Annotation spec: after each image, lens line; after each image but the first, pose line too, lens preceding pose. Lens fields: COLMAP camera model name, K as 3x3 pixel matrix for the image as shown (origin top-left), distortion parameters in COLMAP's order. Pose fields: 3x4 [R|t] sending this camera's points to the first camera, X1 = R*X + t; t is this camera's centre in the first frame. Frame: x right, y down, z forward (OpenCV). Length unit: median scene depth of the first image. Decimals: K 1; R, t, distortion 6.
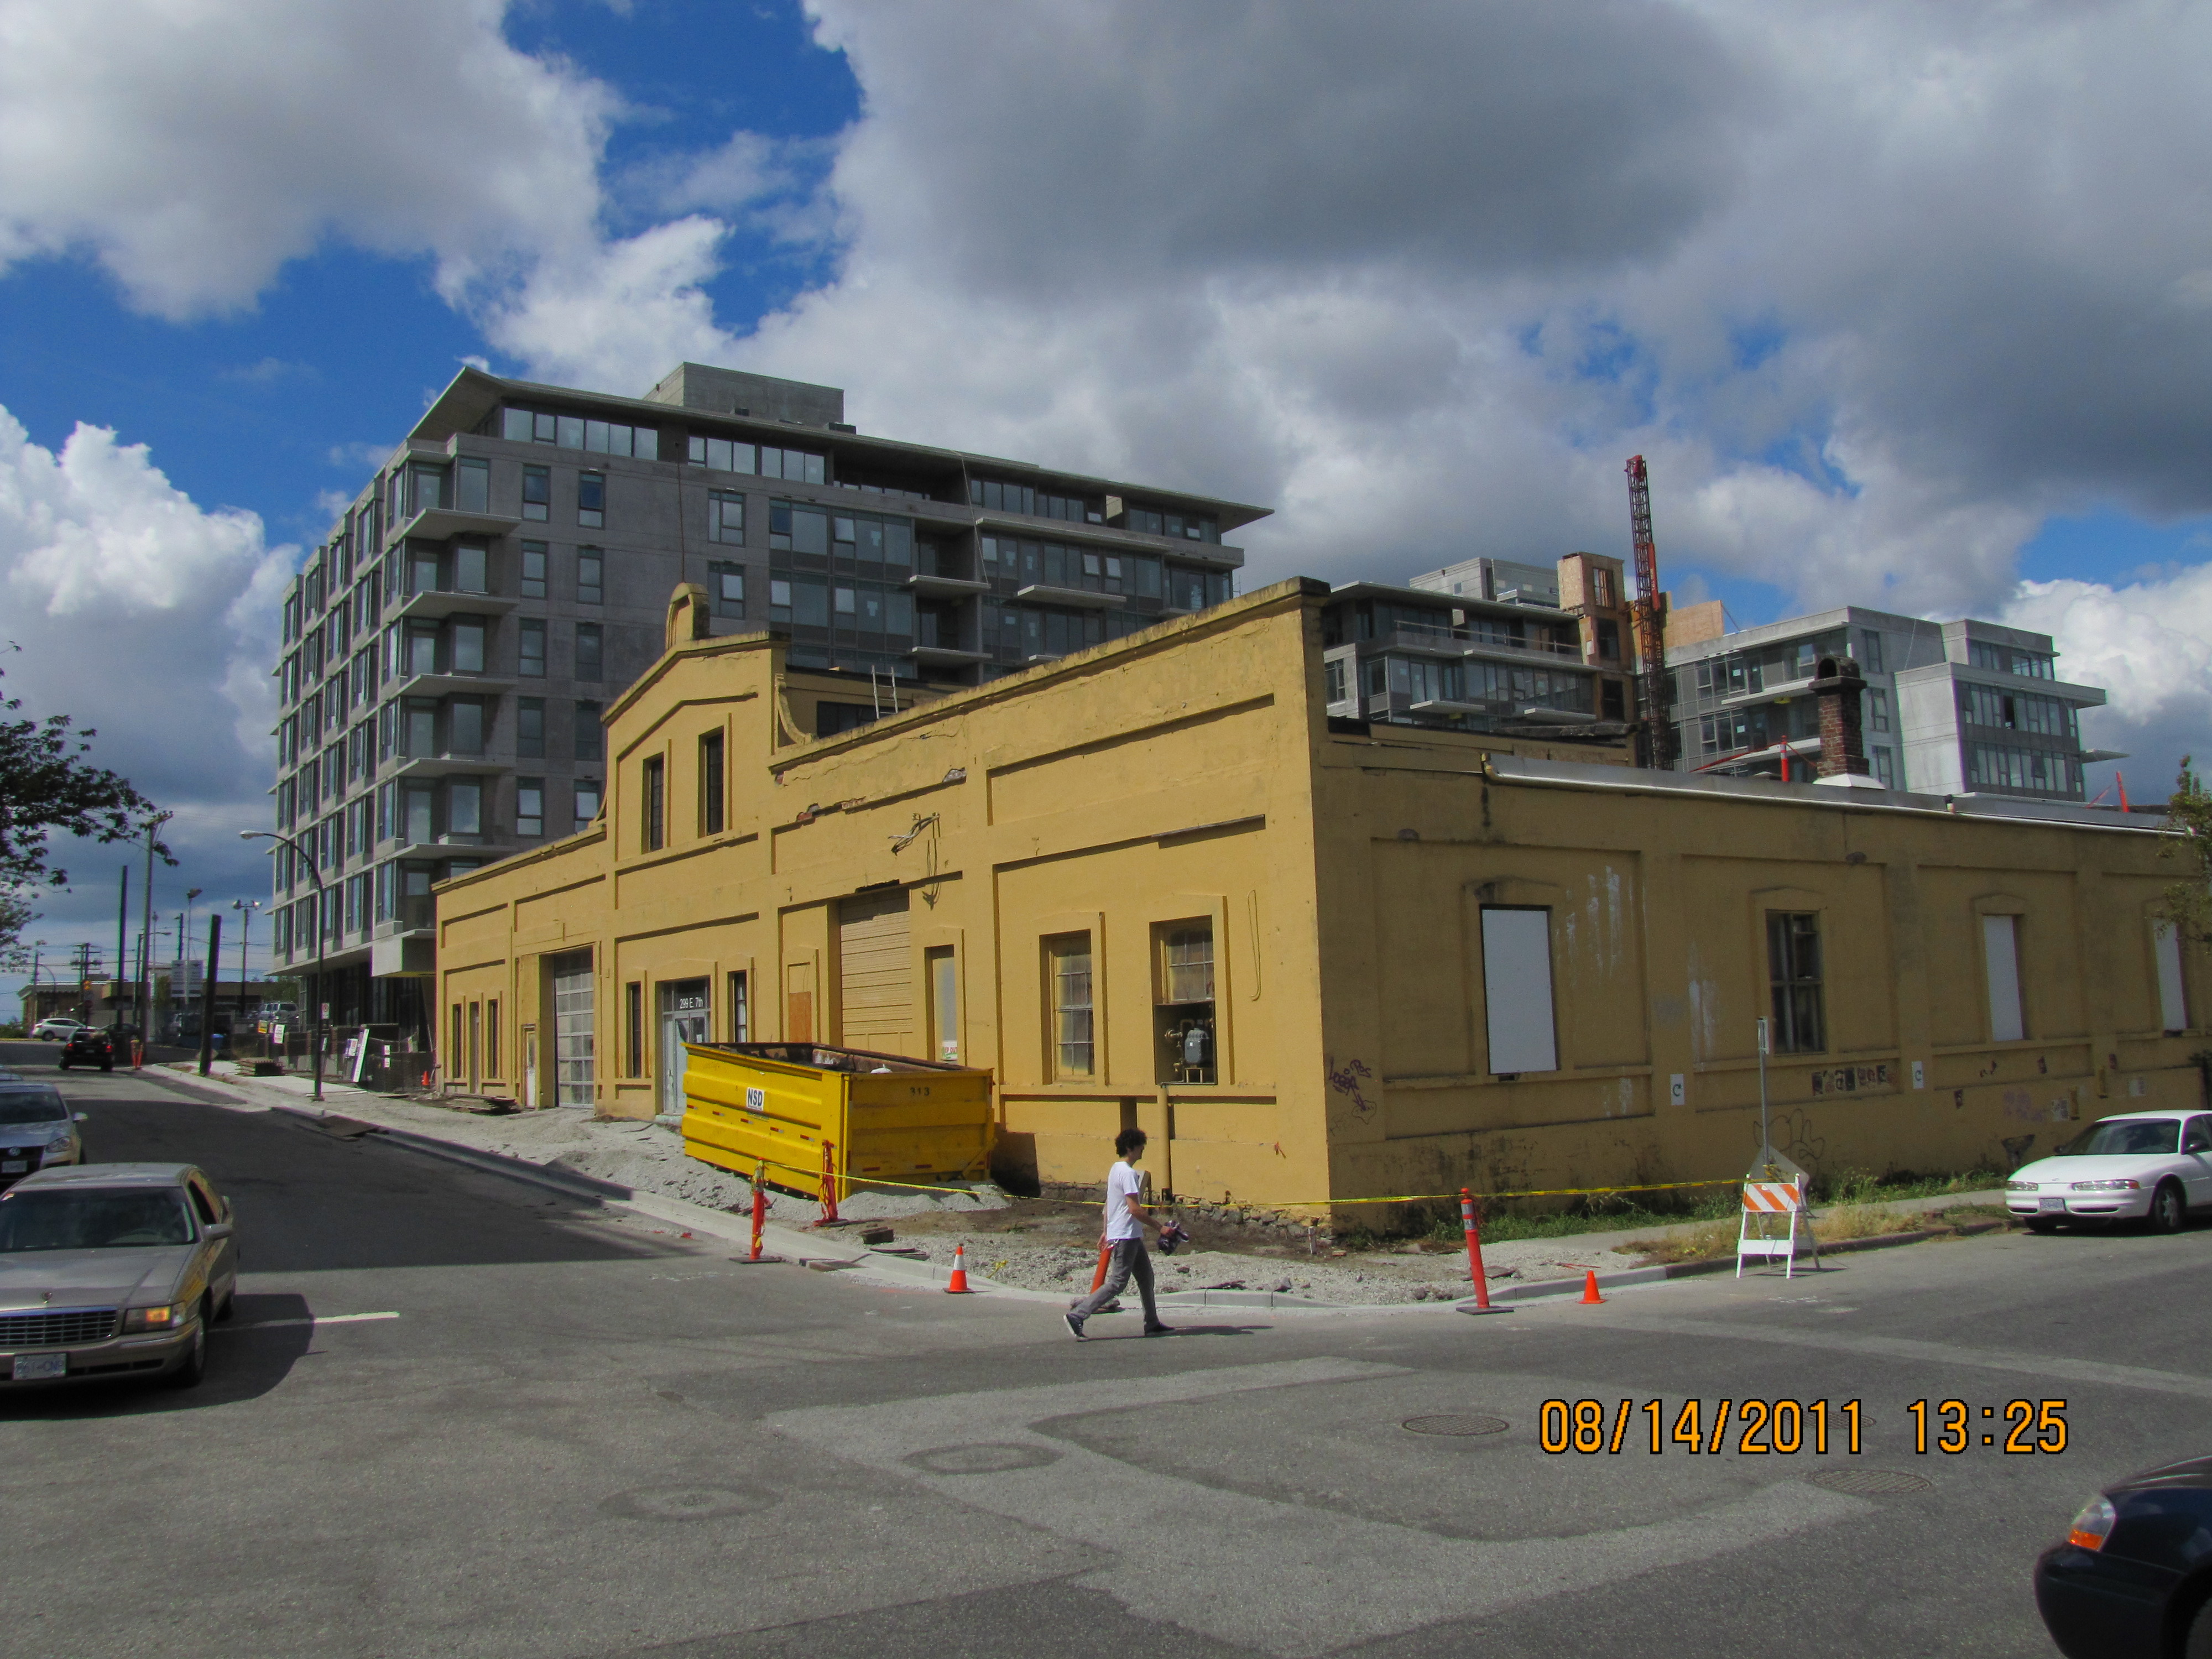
lens RADIAL K [[1798.8, 0, 1101.2], [0, 1798.8, 788.0], [0, 0, 1]] dist [-0.164378, 0.139308]
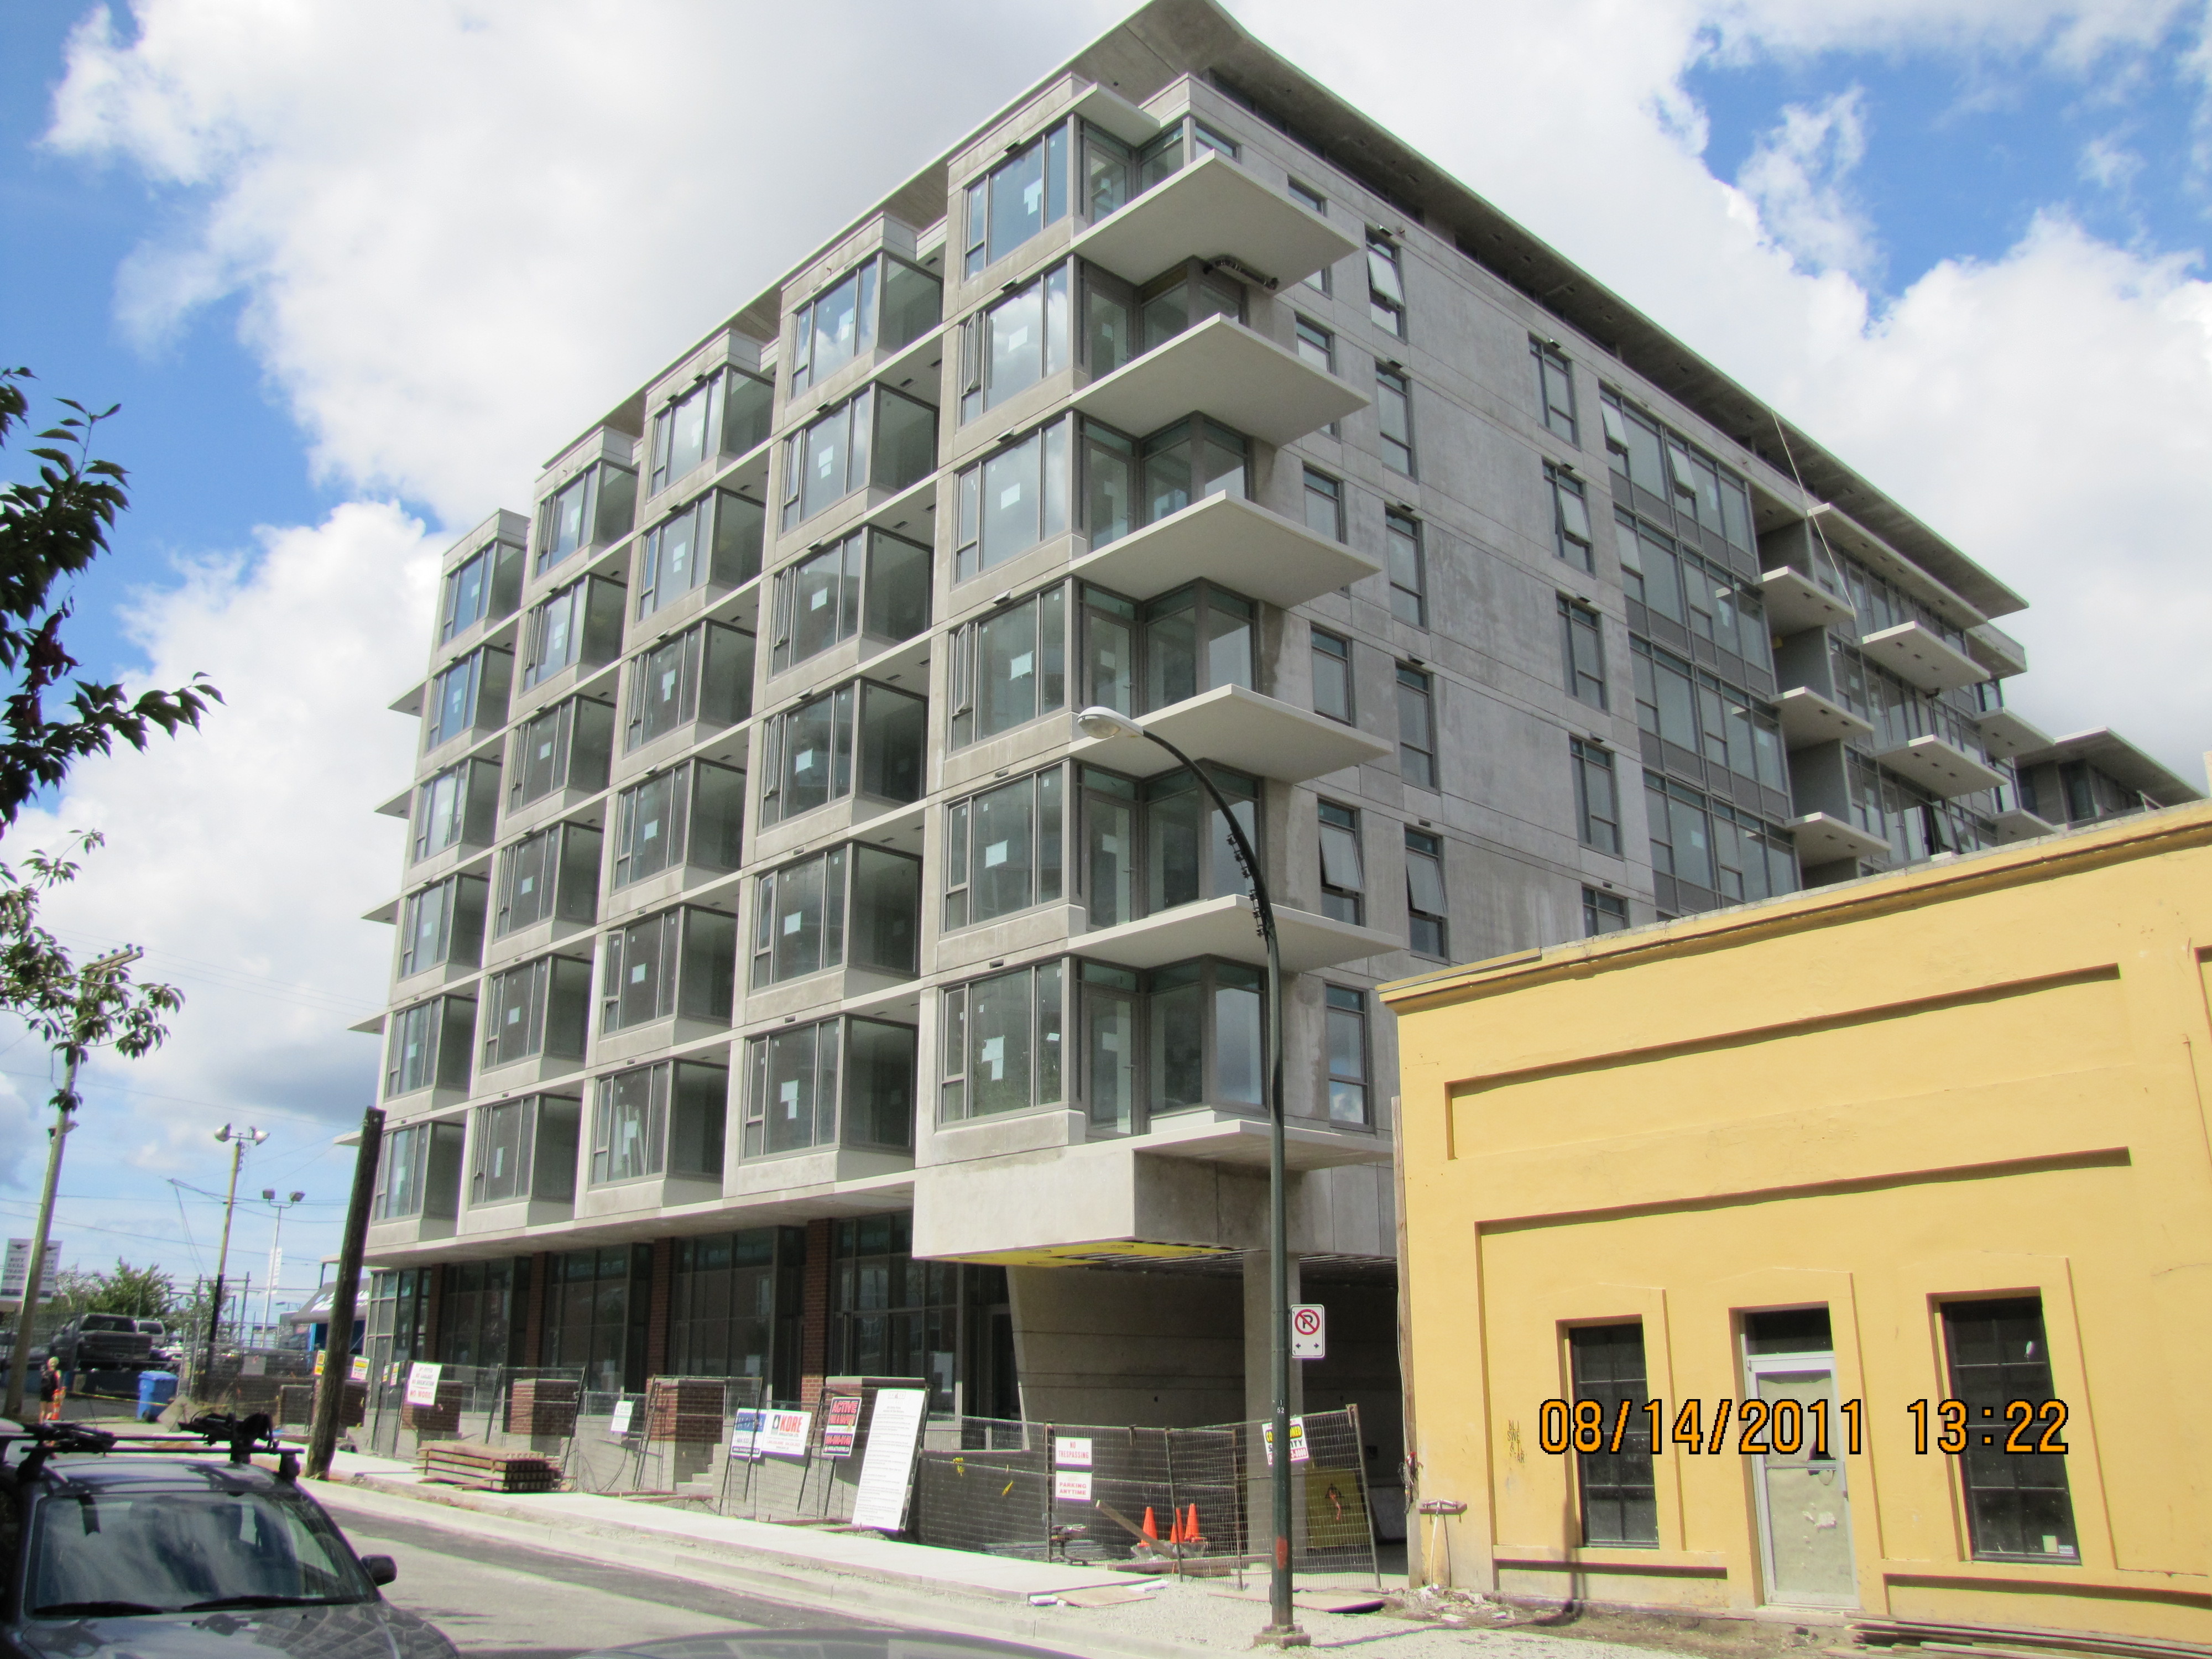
lens RADIAL K [[1798.8, 0, 1101.2], [0, 1798.8, 788.0], [0, 0, 1]] dist [-0.164378, 0.139308]
pose [[0.990700, 0.079693, 0.110280, -0.410477], [-0.056612, 0.978464, -0.198505, 0.077508], [-0.123724, 0.190415, 0.973876, 0.555877]]
